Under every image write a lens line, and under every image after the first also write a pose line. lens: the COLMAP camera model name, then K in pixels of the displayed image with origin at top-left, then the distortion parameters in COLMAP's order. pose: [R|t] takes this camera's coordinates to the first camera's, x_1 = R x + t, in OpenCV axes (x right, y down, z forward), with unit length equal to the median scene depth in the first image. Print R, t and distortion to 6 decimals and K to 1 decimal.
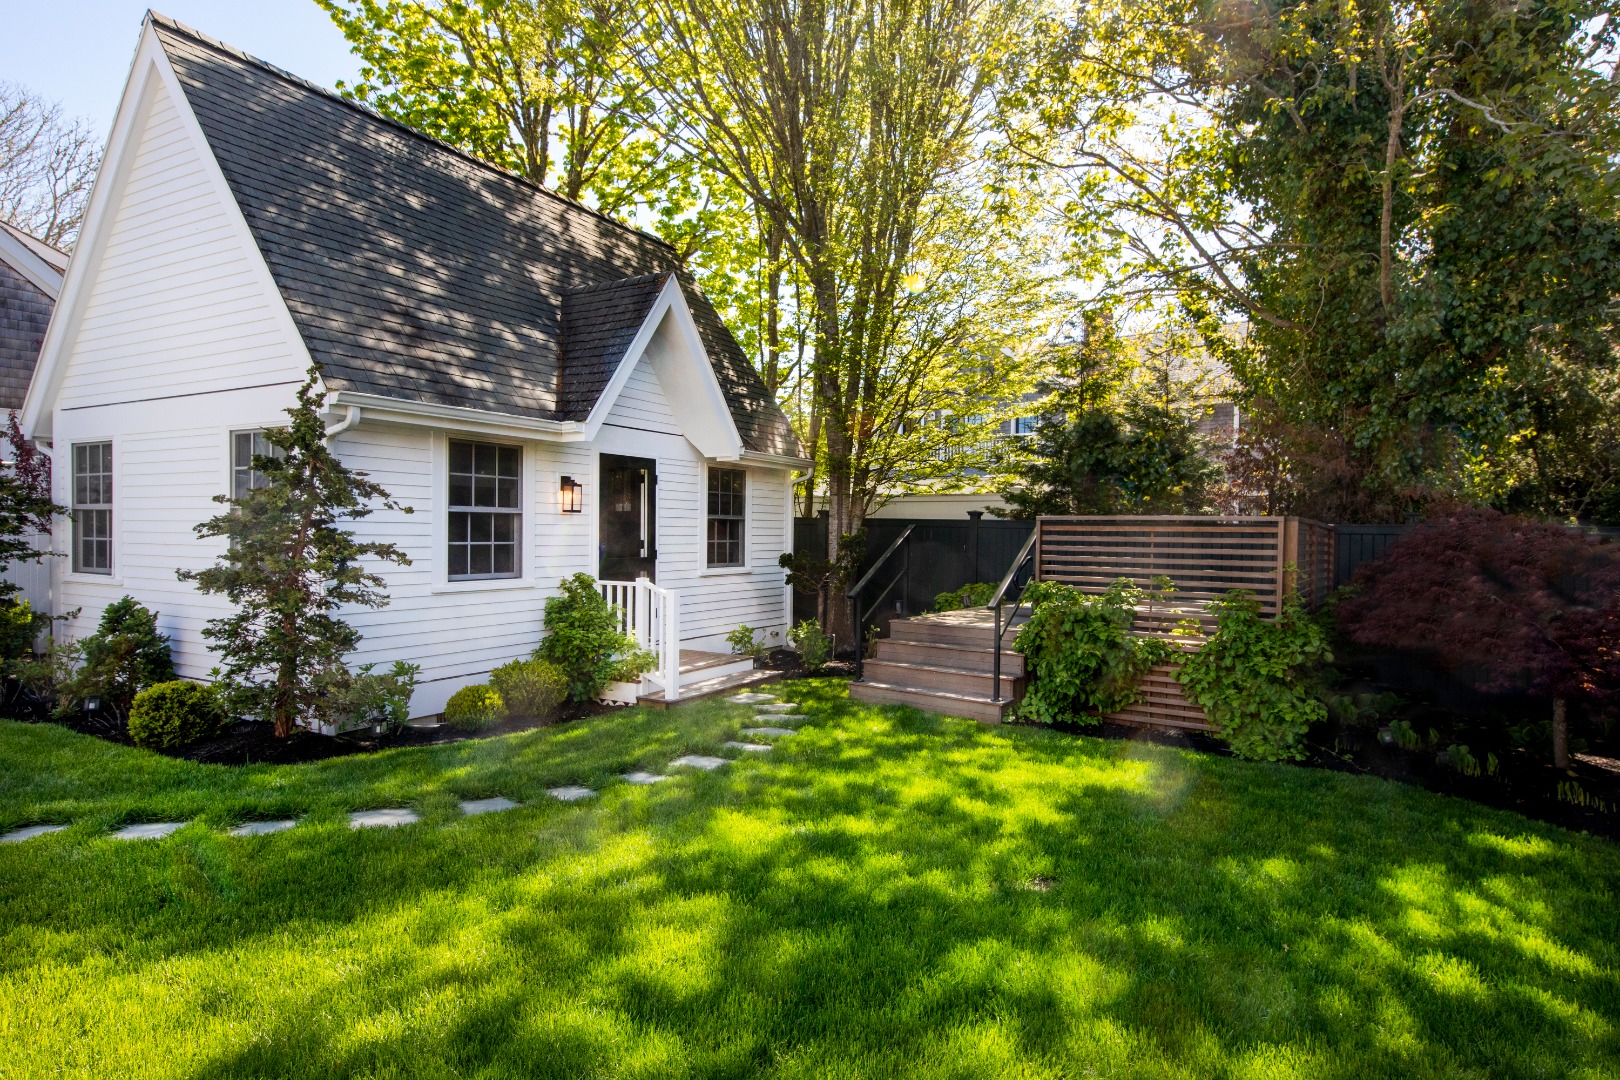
lens RADIAL K [[918.1, 0, 810.0], [0, 918.1, 540.0], [0, 0, 1]] dist [0.001601, -0.001861]
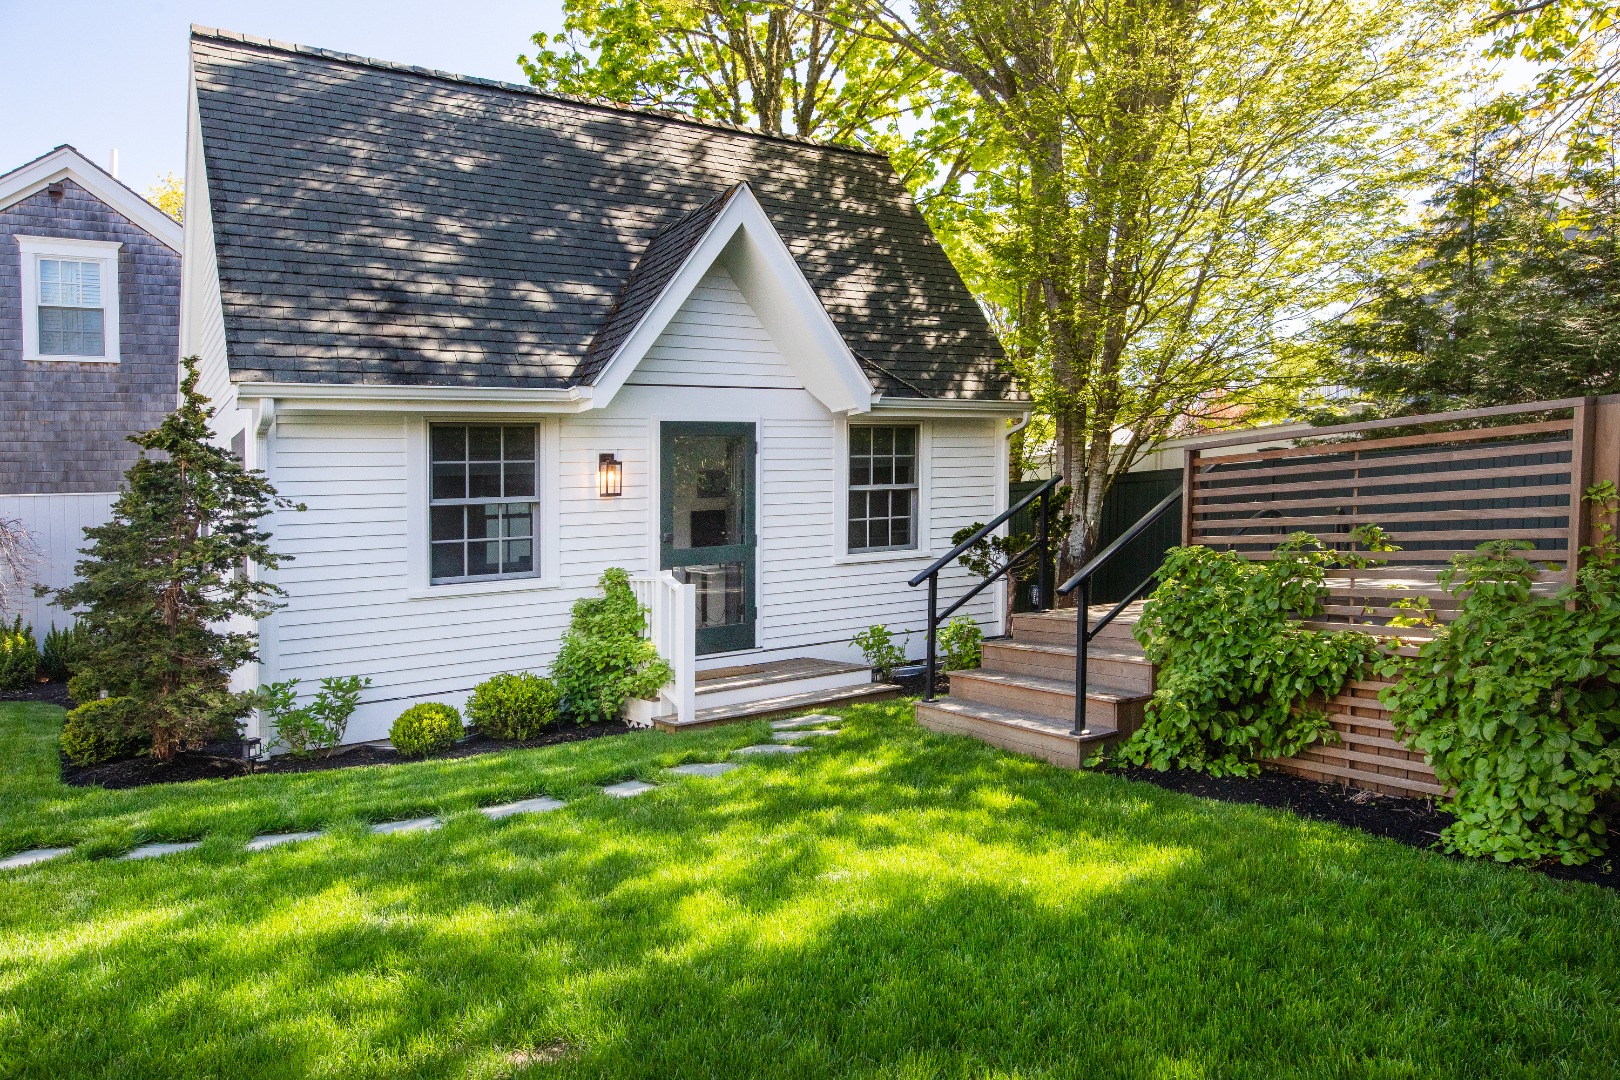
lens RADIAL K [[1051.2, 0, 810.0], [0, 1051.2, 576.9], [0, 0, 1]] dist [0.001106, 0.001565]
pose [[0.891024, -0.043801, -0.451838, 0.365678], [0.065524, 0.997320, 0.032535, 0.026324], [0.449202, -0.058595, 0.891507, 0.247346]]
